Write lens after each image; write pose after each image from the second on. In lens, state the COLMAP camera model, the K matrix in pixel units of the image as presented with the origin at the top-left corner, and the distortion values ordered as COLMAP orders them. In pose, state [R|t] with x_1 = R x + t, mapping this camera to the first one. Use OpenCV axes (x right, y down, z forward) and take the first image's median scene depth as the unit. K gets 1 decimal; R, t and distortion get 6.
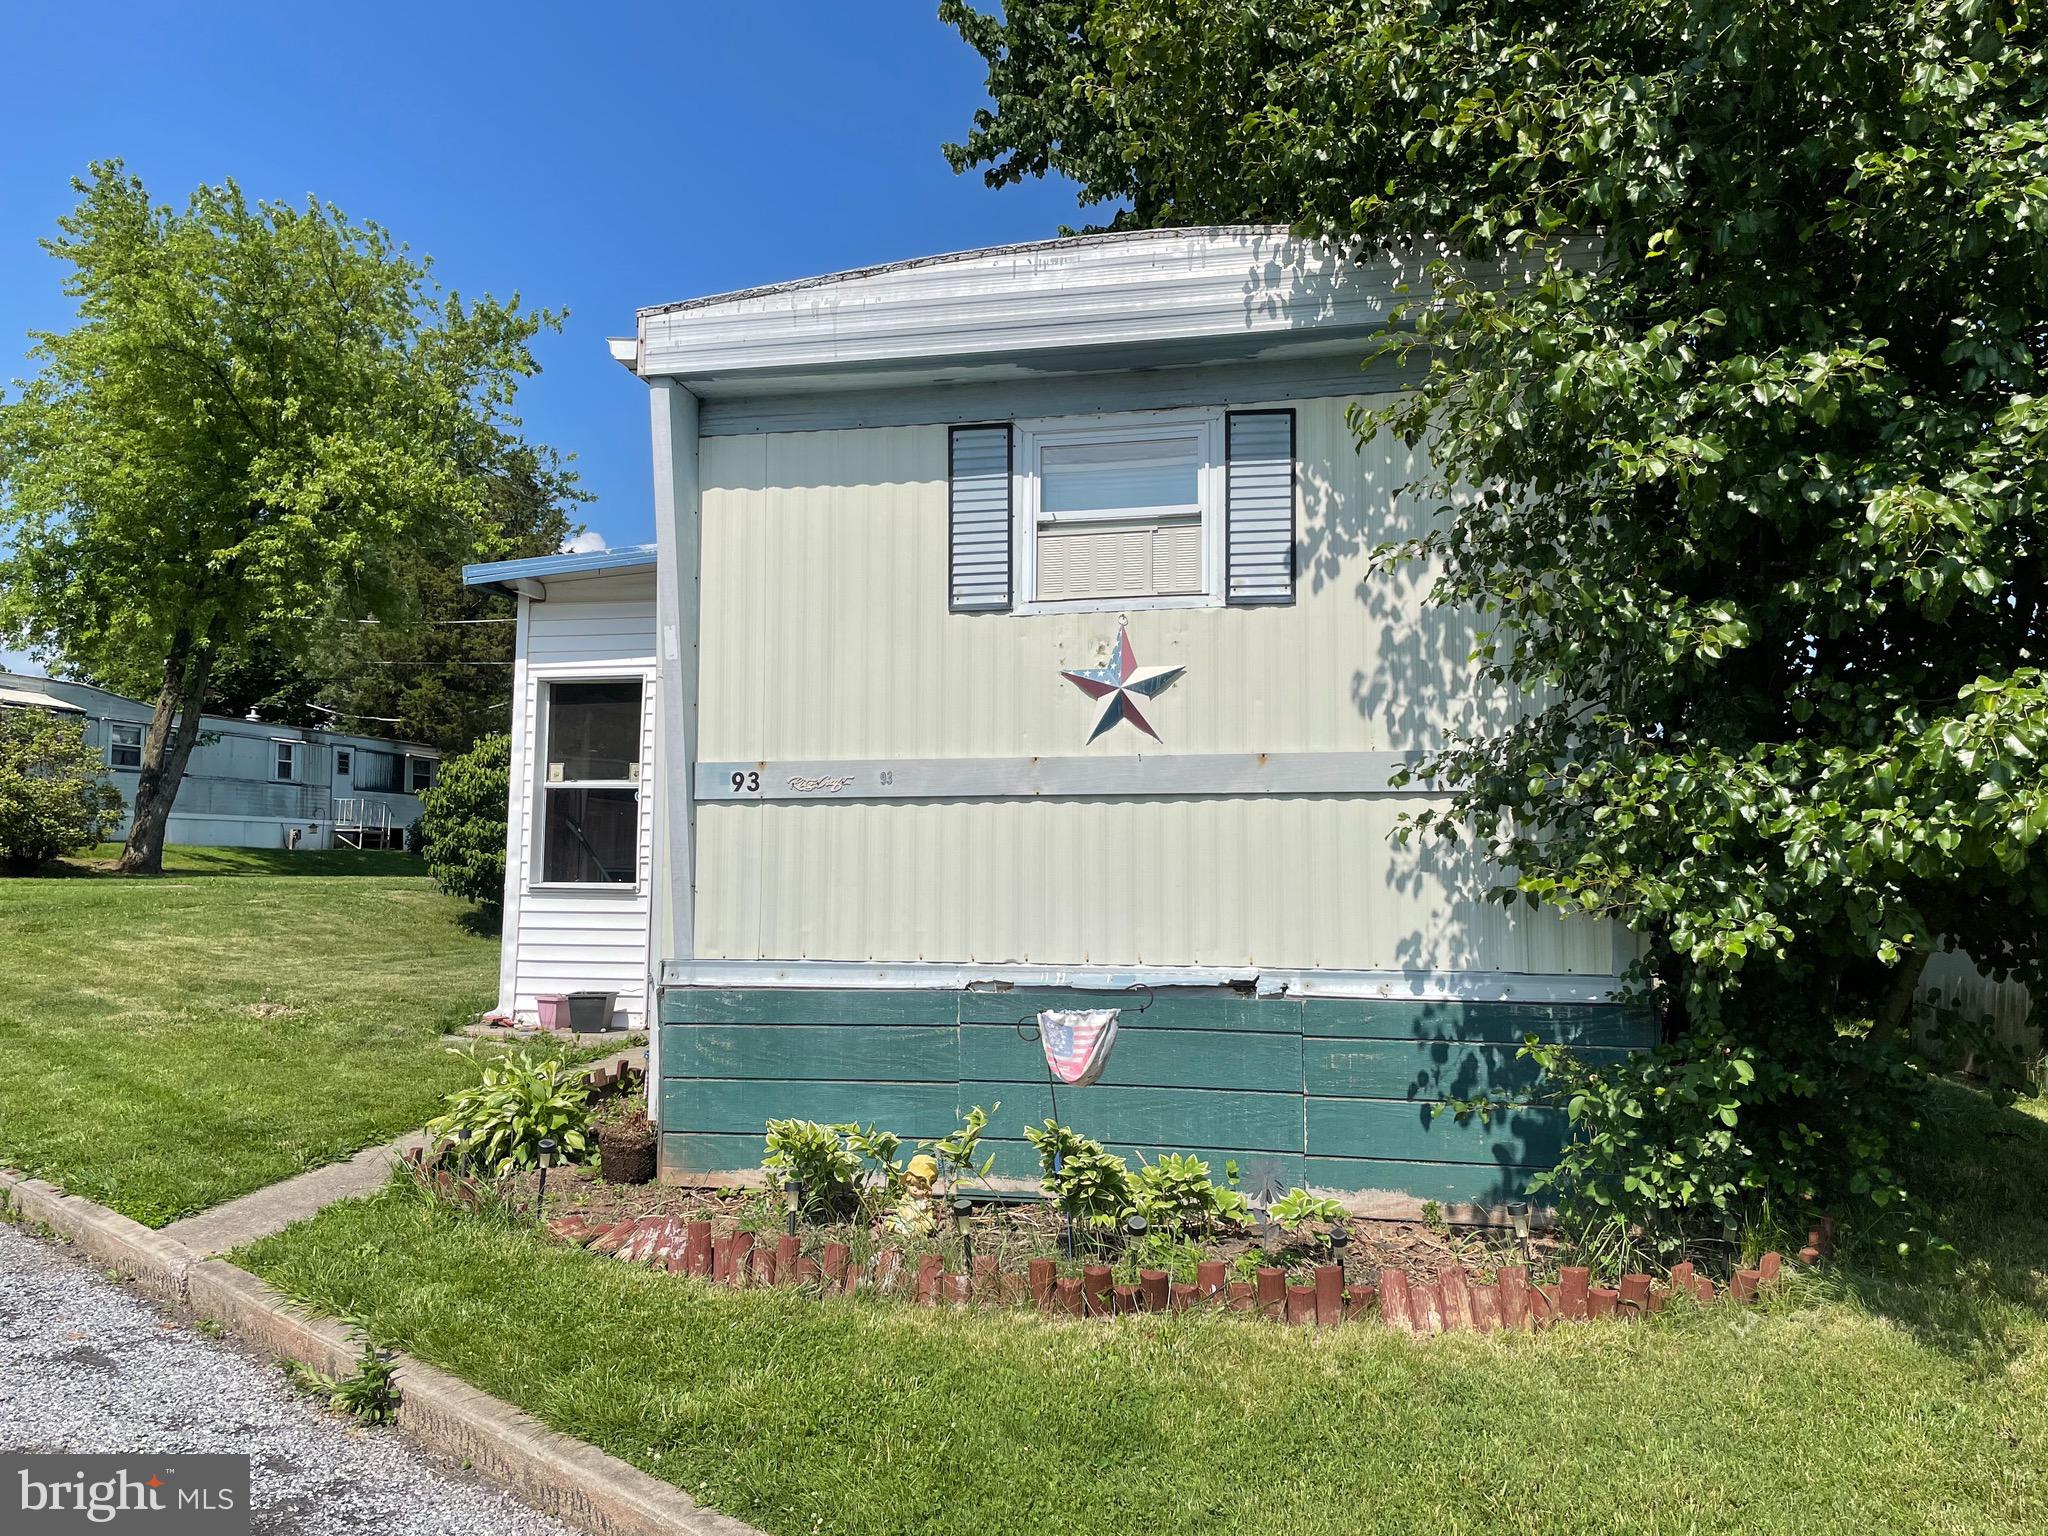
lens RADIAL K [[1556.8, 0, 1027.0], [0, 1556.8, 753.4], [0, 0, 1]] dist [0.087422, -0.123947]
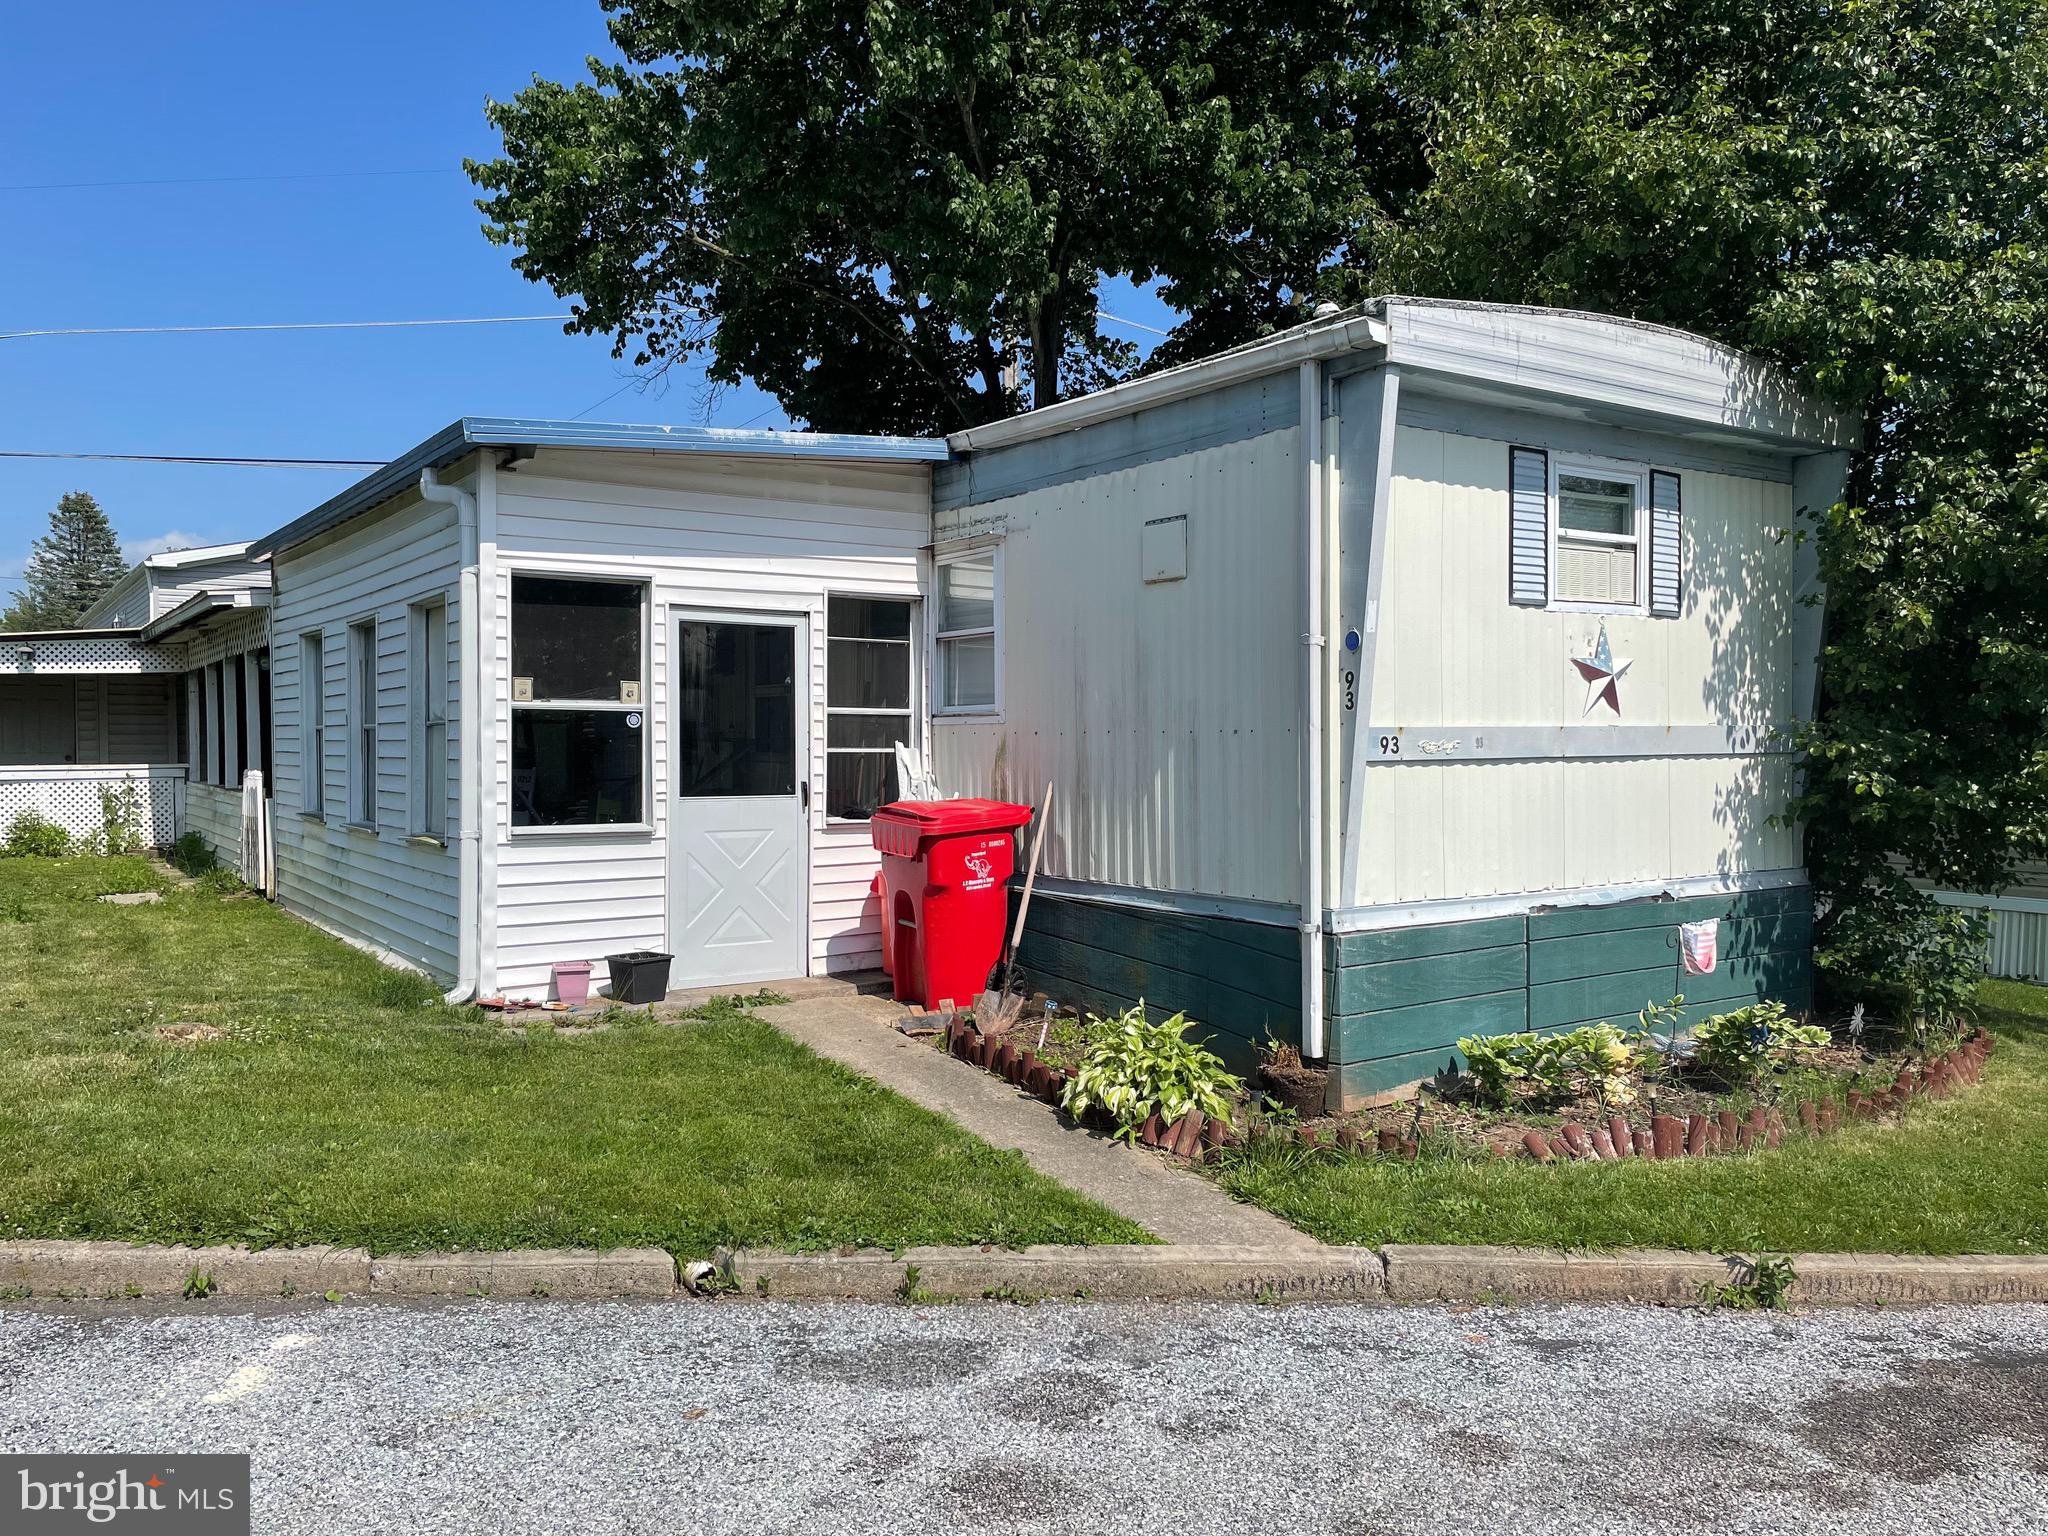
lens RADIAL K [[1556.8, 0, 1027.0], [0, 1556.8, 753.4], [0, 0, 1]] dist [0.087422, -0.123947]
pose [[0.674540, -0.013210, 0.738121, -1.196610], [-0.053234, 0.996367, 0.066480, -0.036529], [-0.736317, -0.084137, 0.671385, 0.455389]]
